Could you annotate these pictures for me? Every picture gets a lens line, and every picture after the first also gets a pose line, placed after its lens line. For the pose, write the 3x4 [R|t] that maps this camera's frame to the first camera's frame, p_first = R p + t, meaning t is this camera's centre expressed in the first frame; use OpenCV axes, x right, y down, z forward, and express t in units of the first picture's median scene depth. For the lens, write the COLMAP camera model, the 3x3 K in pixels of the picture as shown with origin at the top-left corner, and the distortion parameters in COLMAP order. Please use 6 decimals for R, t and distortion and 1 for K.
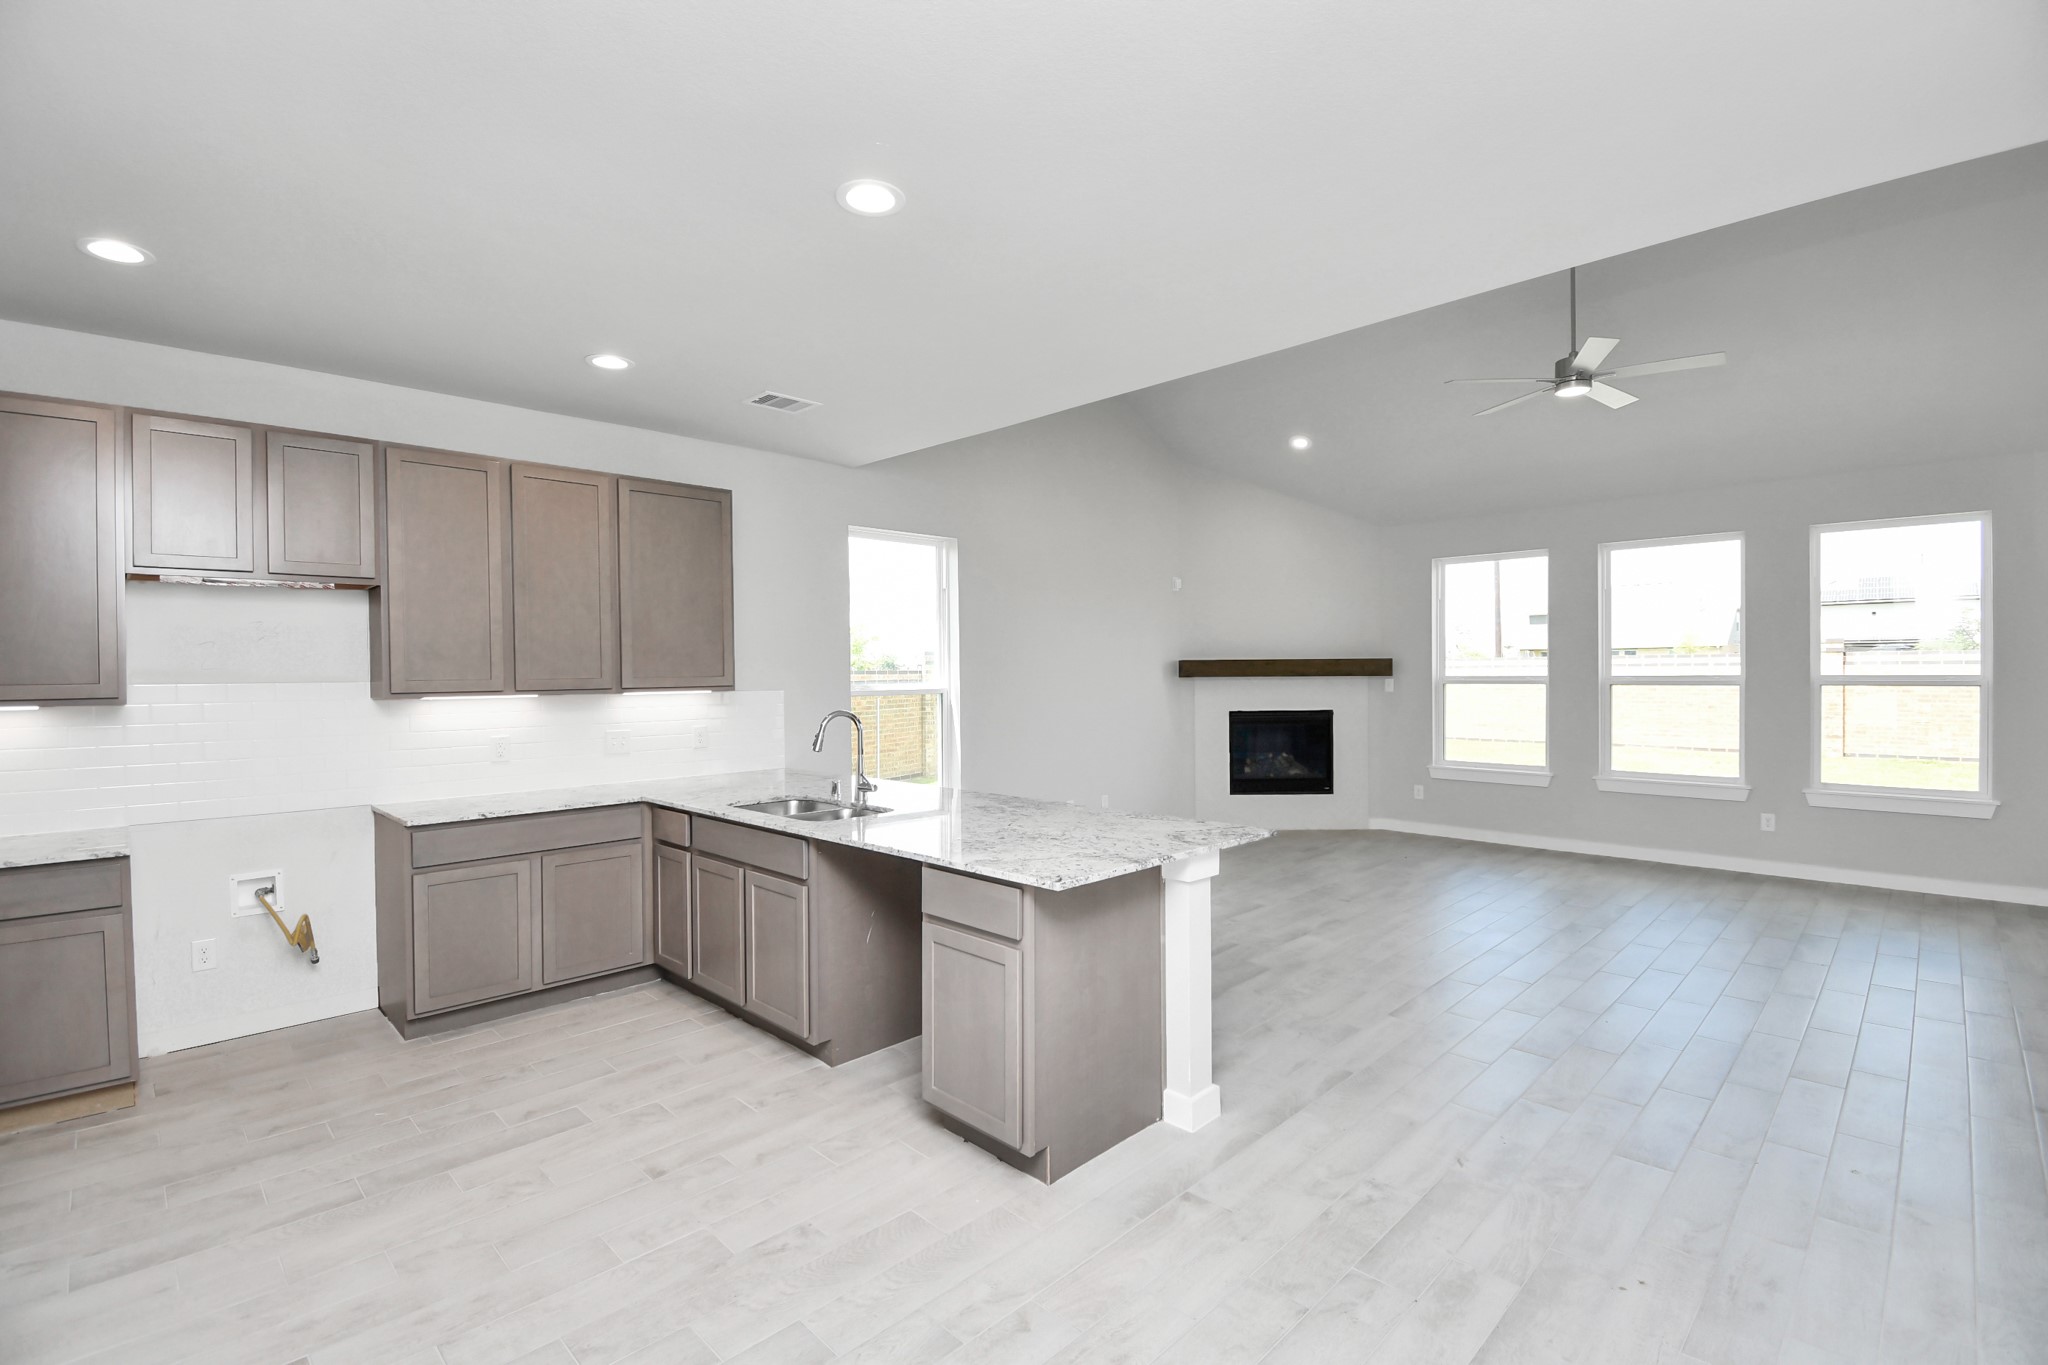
lens RADIAL K [[907.2, 0, 1031.0], [0, 907.2, 680.2], [0, 0, 1]] dist [0.000658, -0.000266]
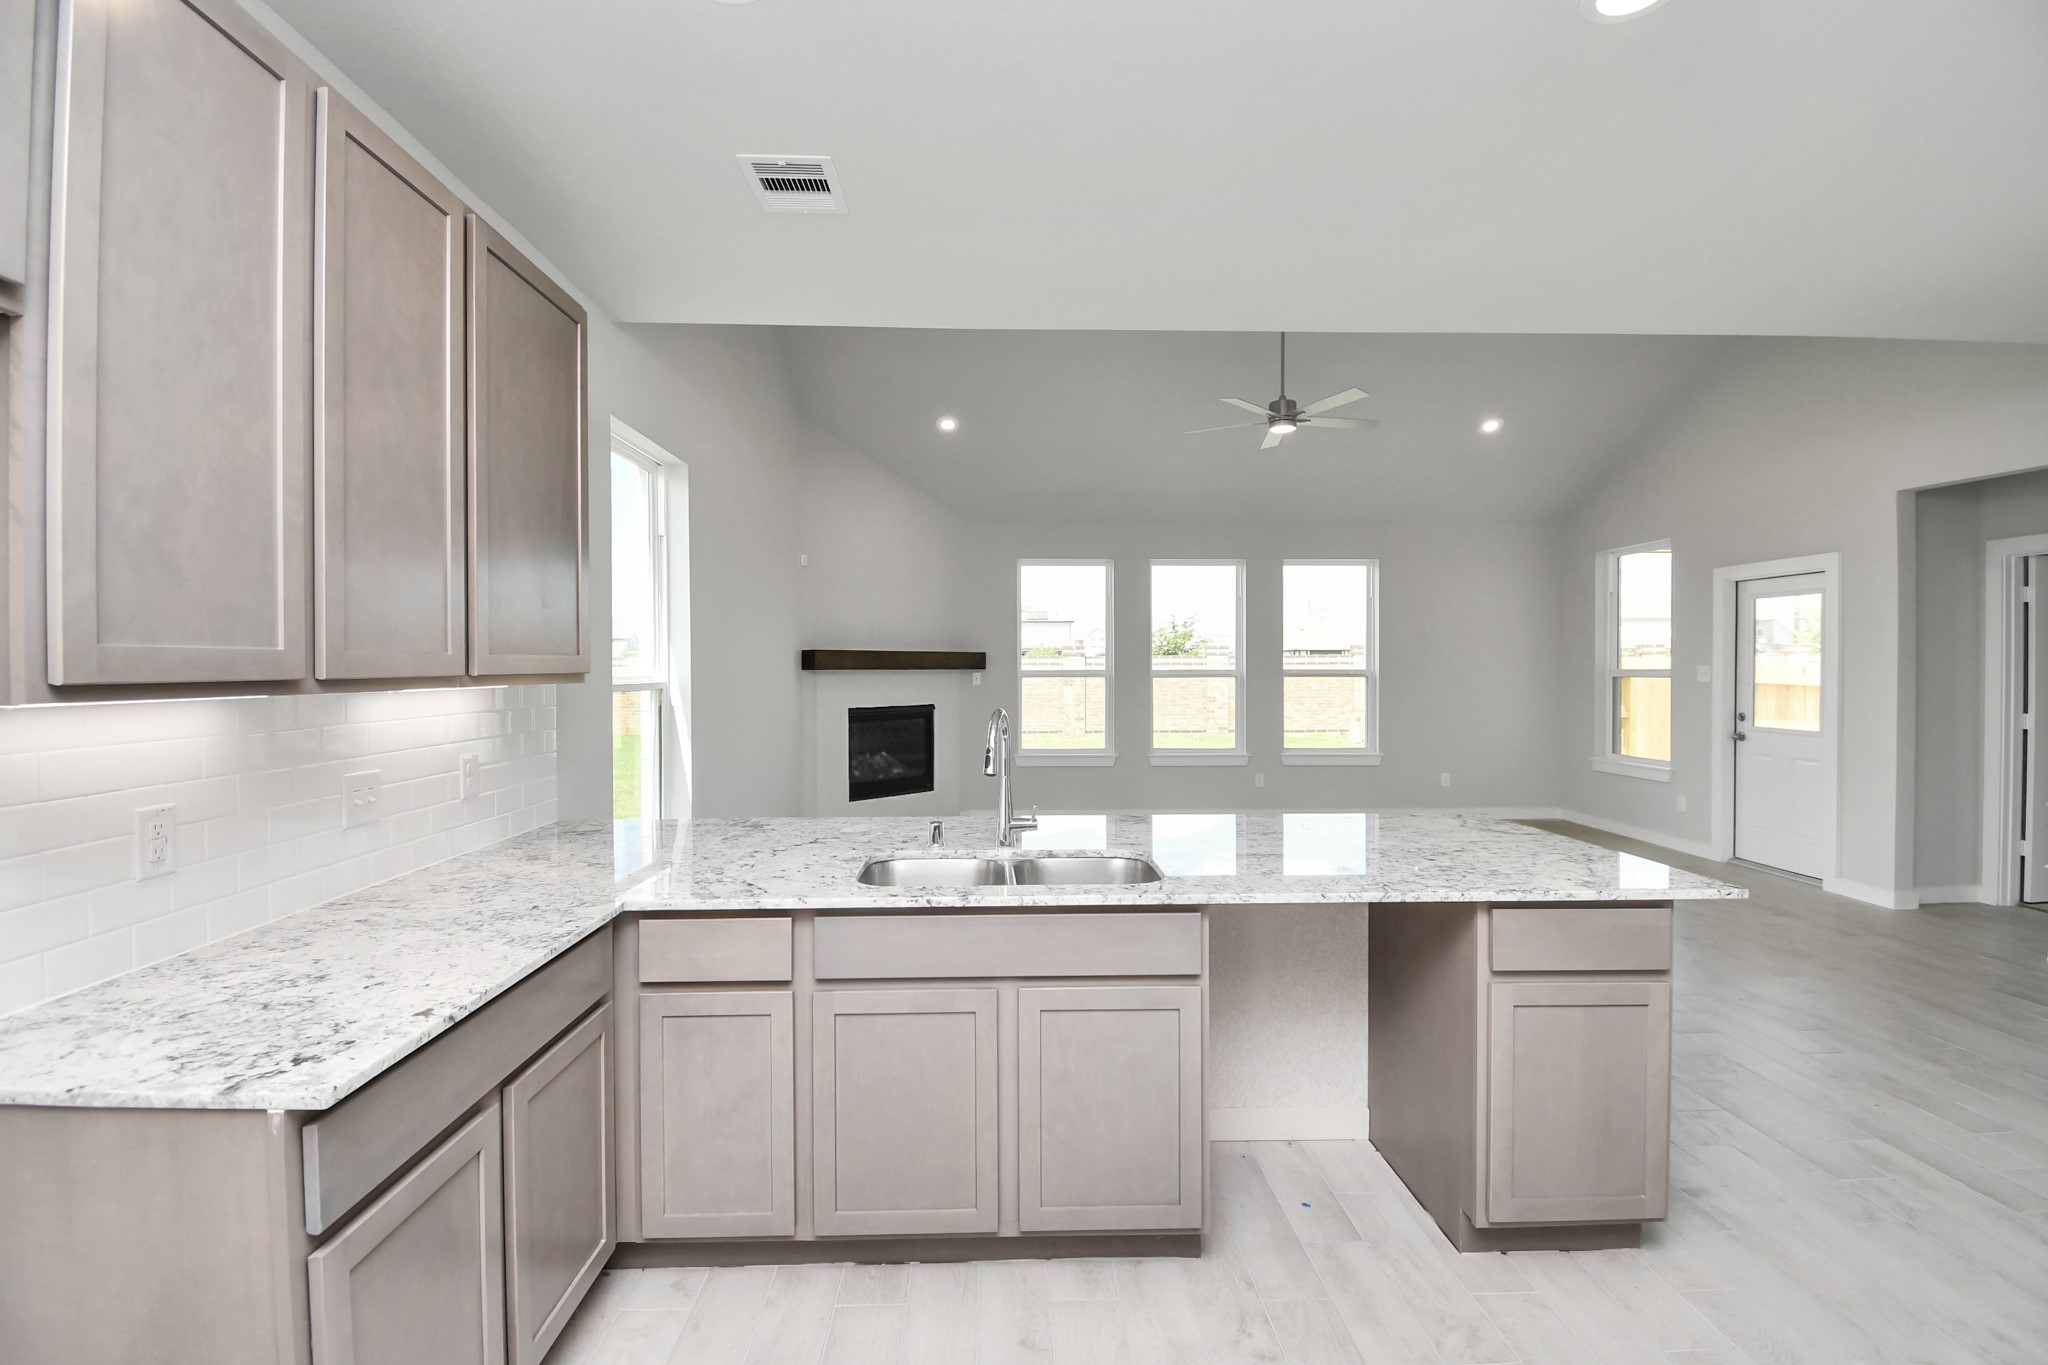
lens RADIAL K [[907.2, 0, 1023.5], [0, 907.2, 678.9], [0, 0, 1]] dist [0.000658, -0.000266]
pose [[0.687226, -0.001233, 0.726443, -0.328764], [0.001226, 0.999999, 0.000537, 0.005628], [-0.726443, 0.000521, 0.687227, 0.272899]]
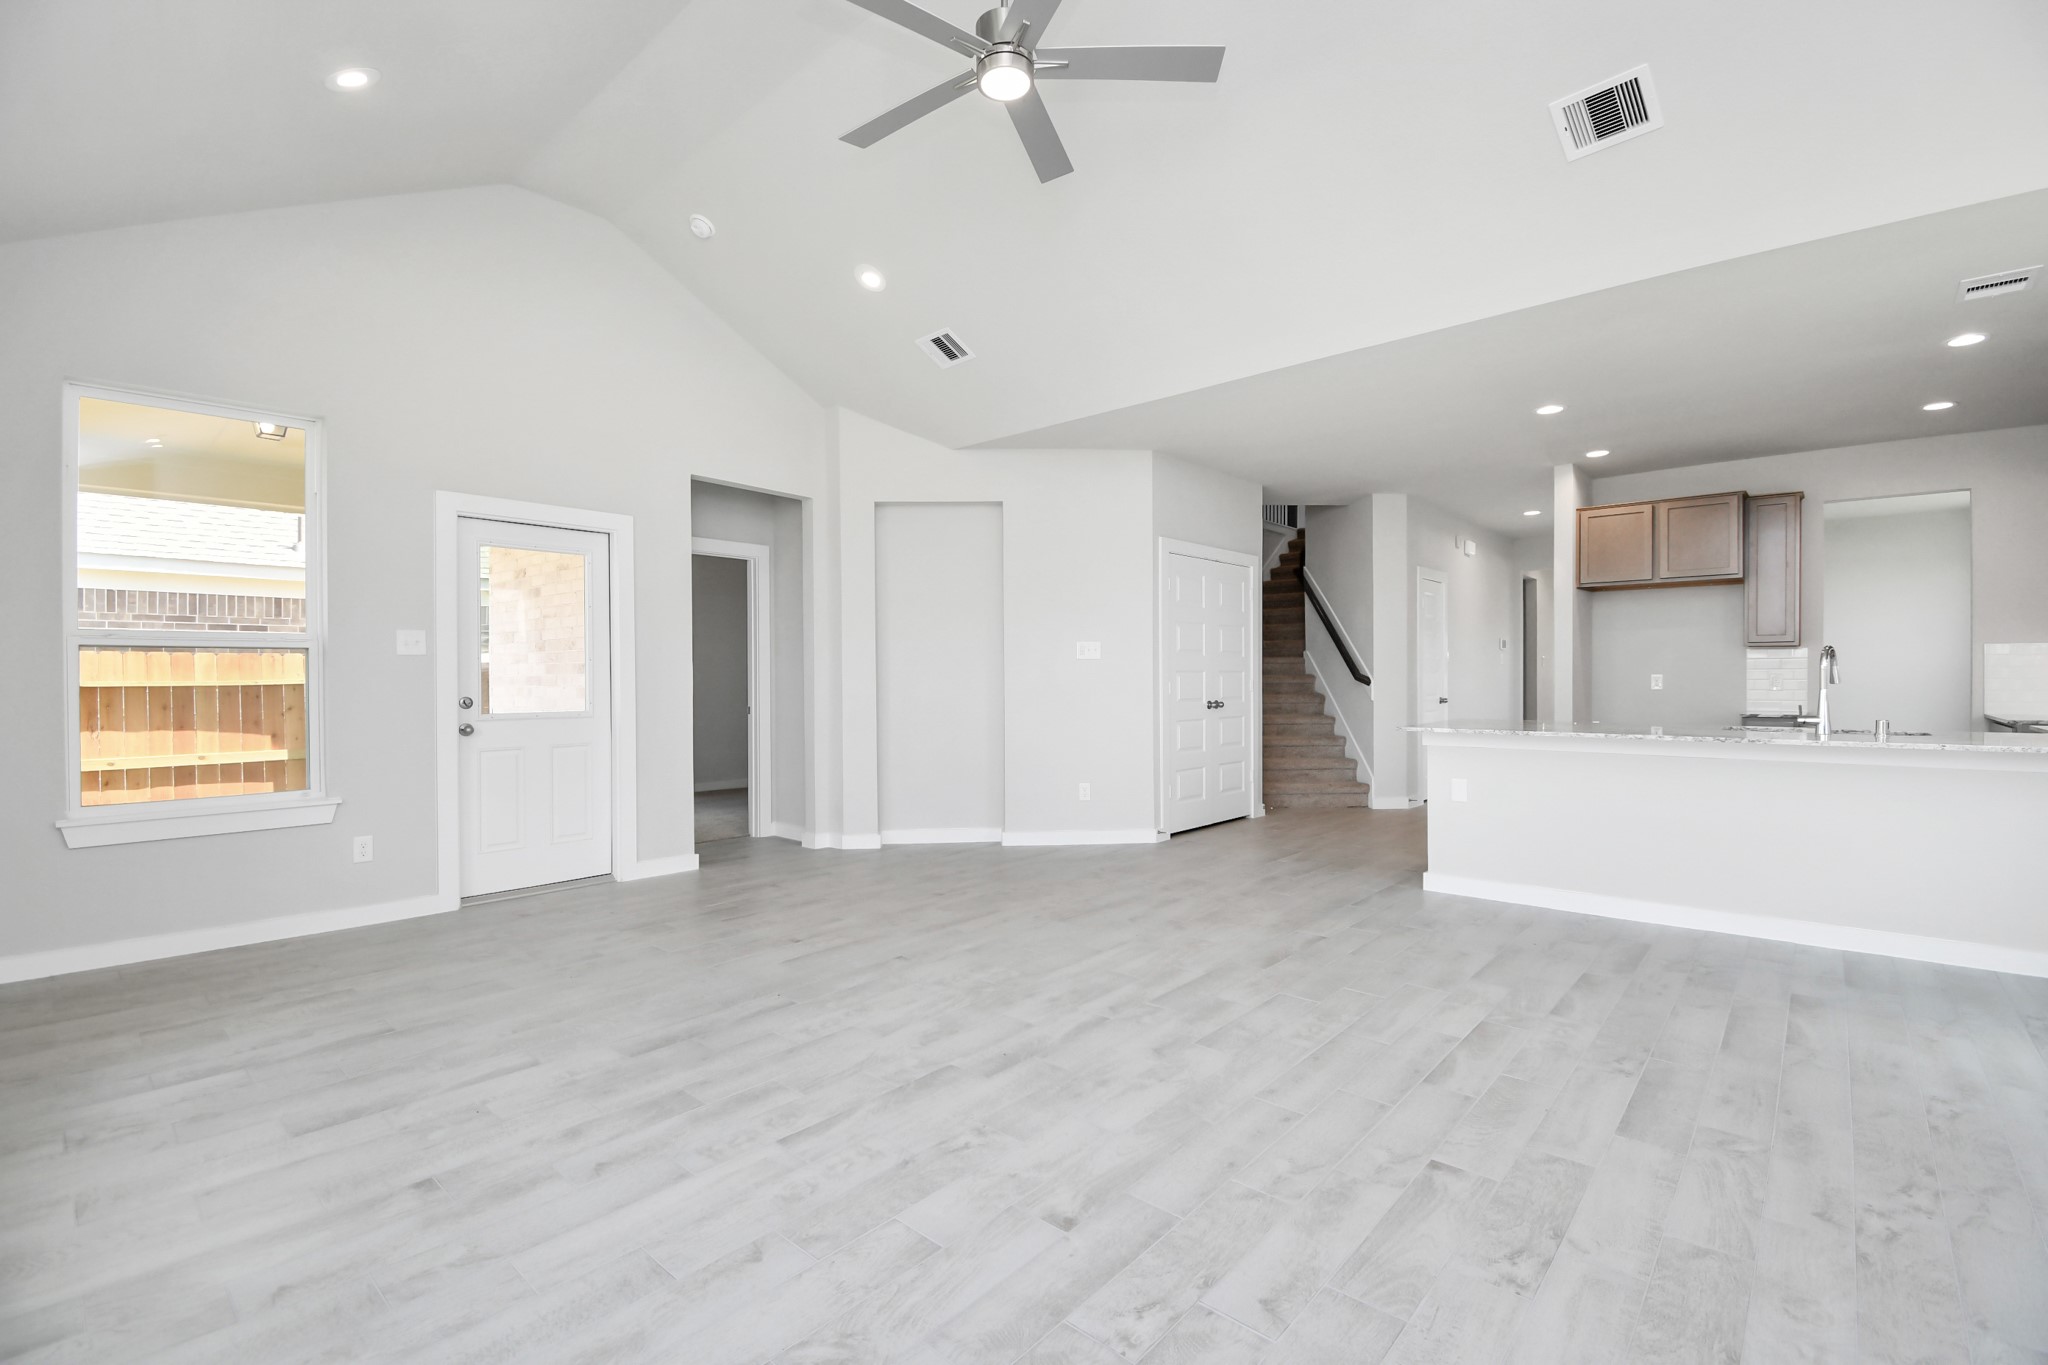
lens RADIAL K [[907.2, 0, 1019.9], [0, 907.2, 686.8], [0, 0, 1]] dist [0.000658, -0.000266]
pose [[-0.998354, 0.015268, -0.055279, 0.395615], [0.014065, 0.999657, 0.022074, 0.022678], [0.055597, 0.021260, -0.998227, 0.999603]]
